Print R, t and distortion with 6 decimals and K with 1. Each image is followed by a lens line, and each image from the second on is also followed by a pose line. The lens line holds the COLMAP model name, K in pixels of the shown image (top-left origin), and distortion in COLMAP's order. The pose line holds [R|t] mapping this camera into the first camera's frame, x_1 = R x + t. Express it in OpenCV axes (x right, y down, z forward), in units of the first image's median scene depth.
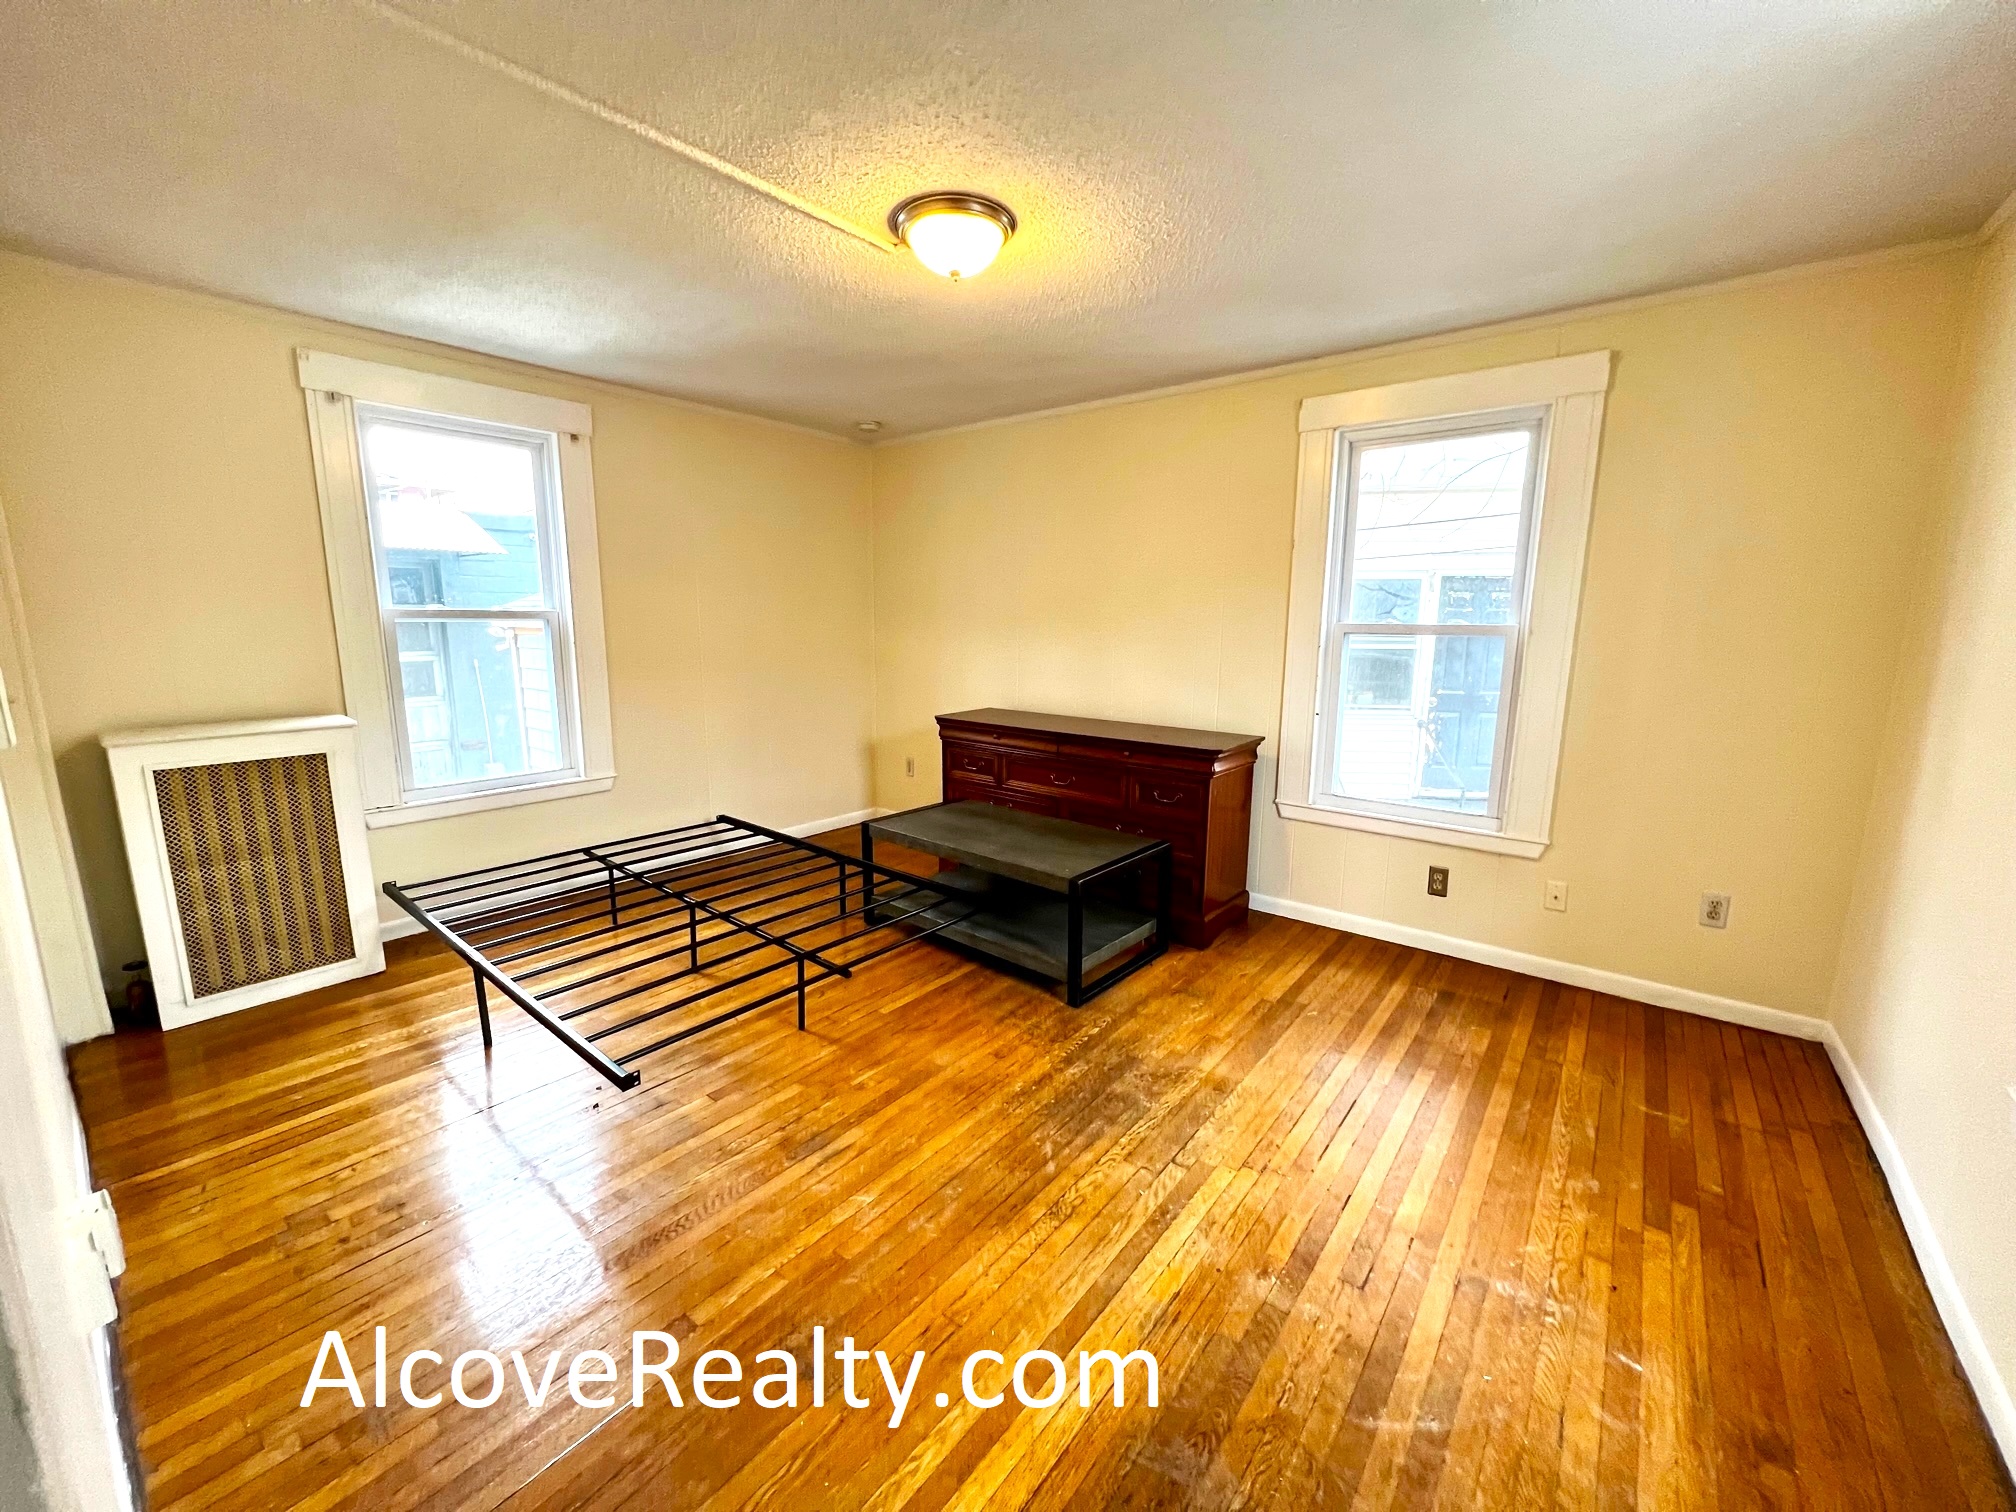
lens RADIAL K [[803.0, 0, 1000.8], [0, 803.0, 754.3], [0, 0, 1]] dist [-0.002541, 0.000103]
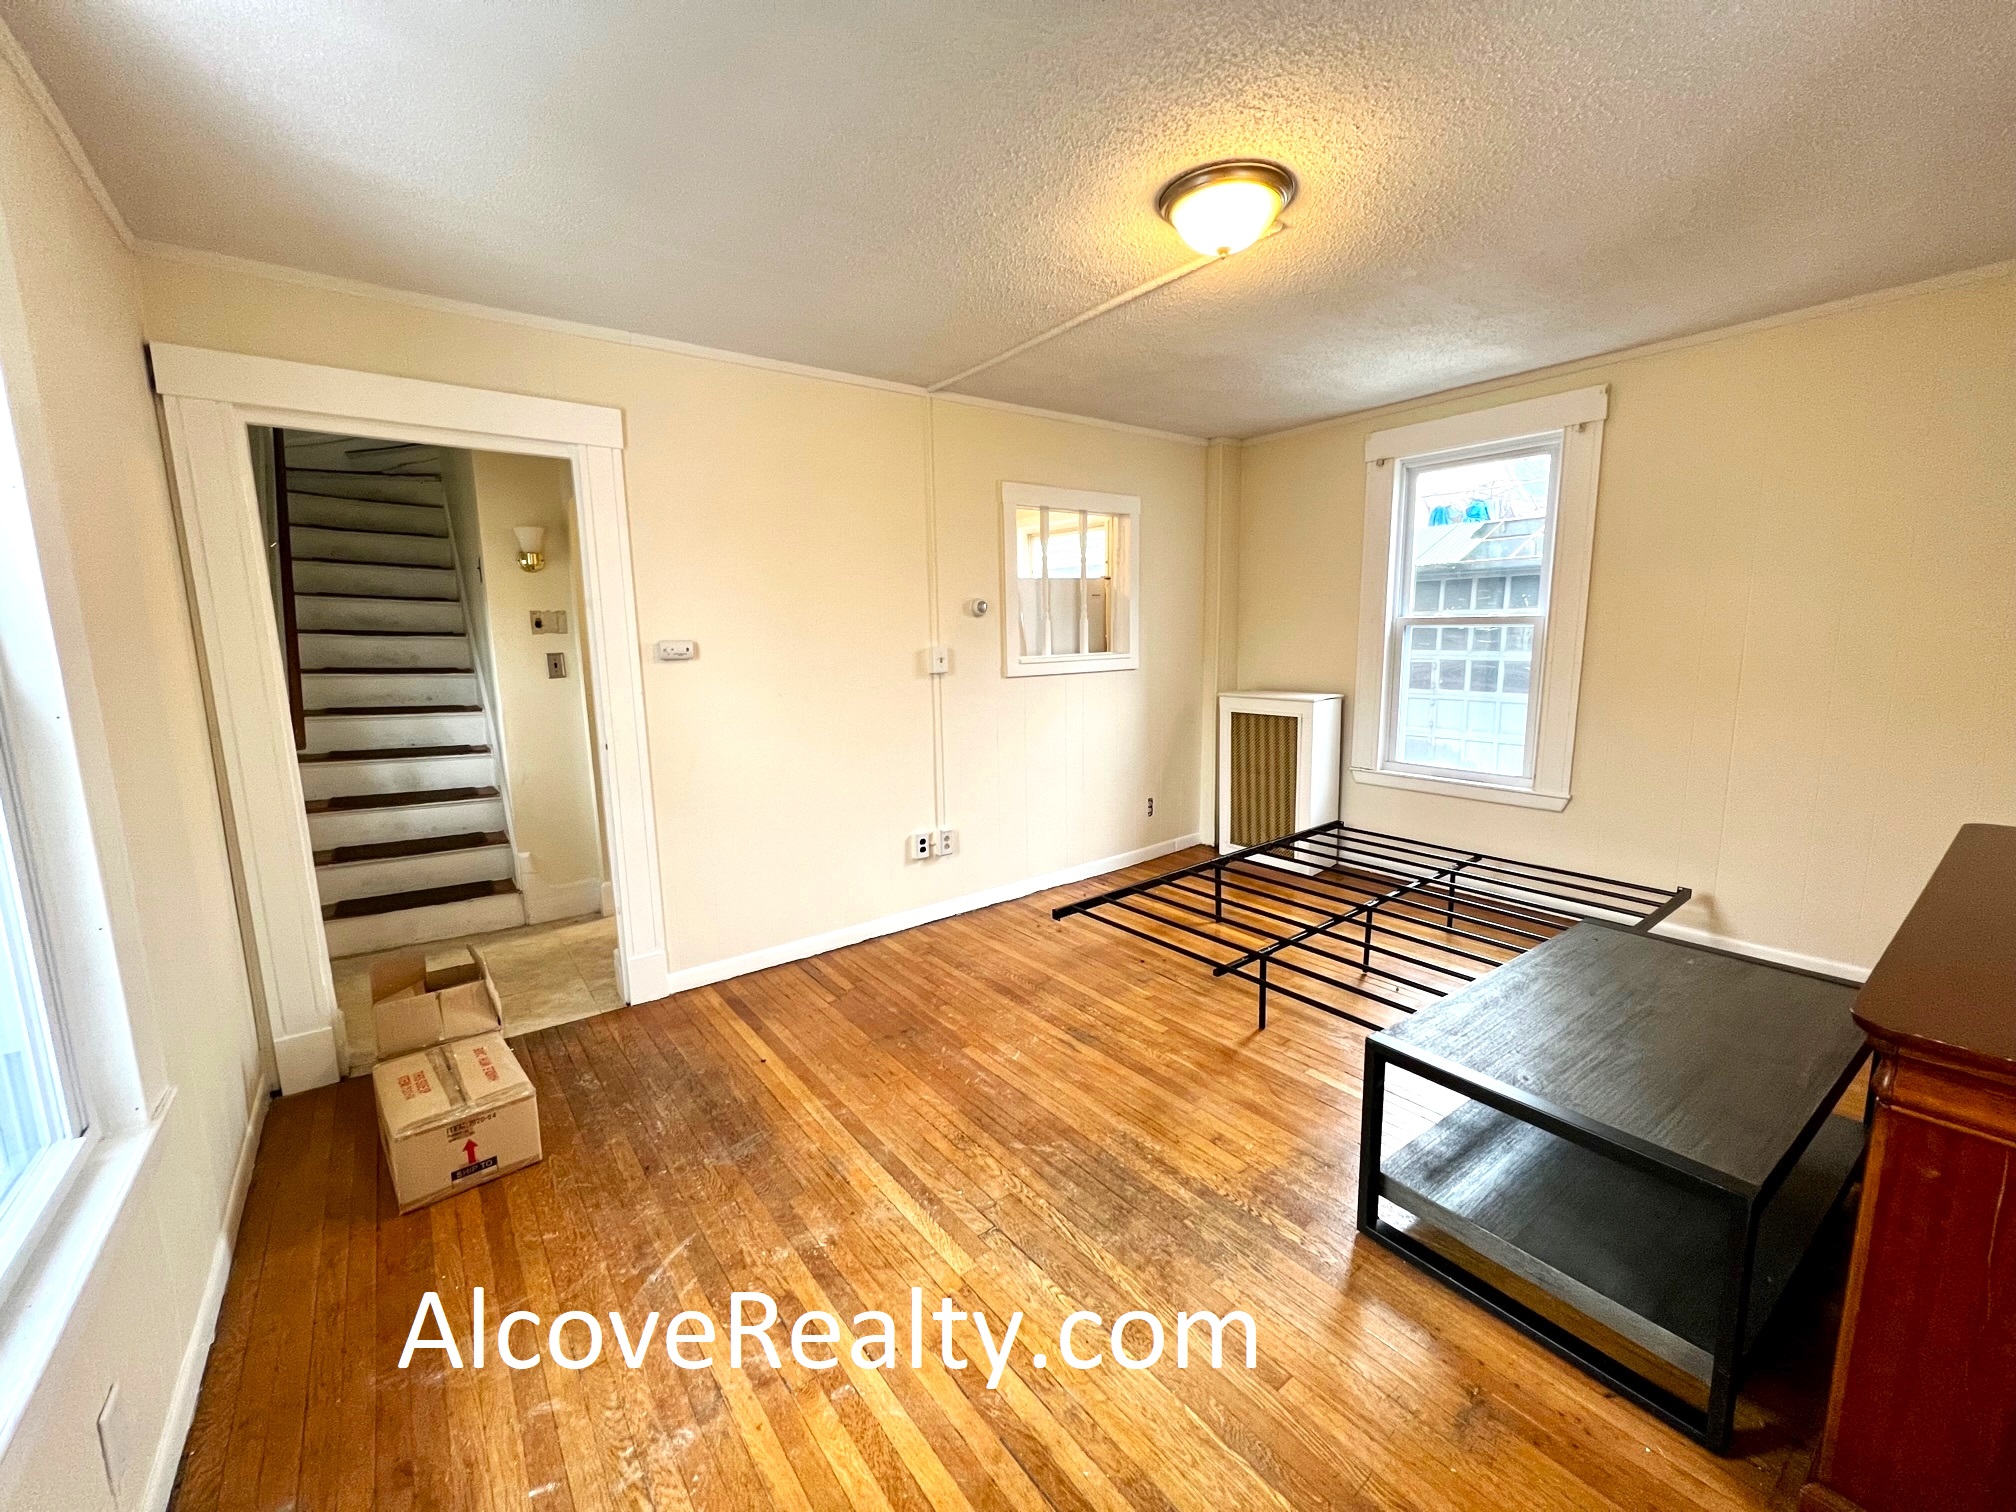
lens RADIAL K [[803.0, 0, 1003.6], [0, 803.0, 756.5], [0, 0, 1]] dist [-0.002541, 0.000103]
pose [[-0.236546, 0.151897, -0.959674, 1.028066], [-0.146747, 0.970789, 0.189828, -0.188864], [0.960475, 0.185732, -0.207345, 1.126870]]
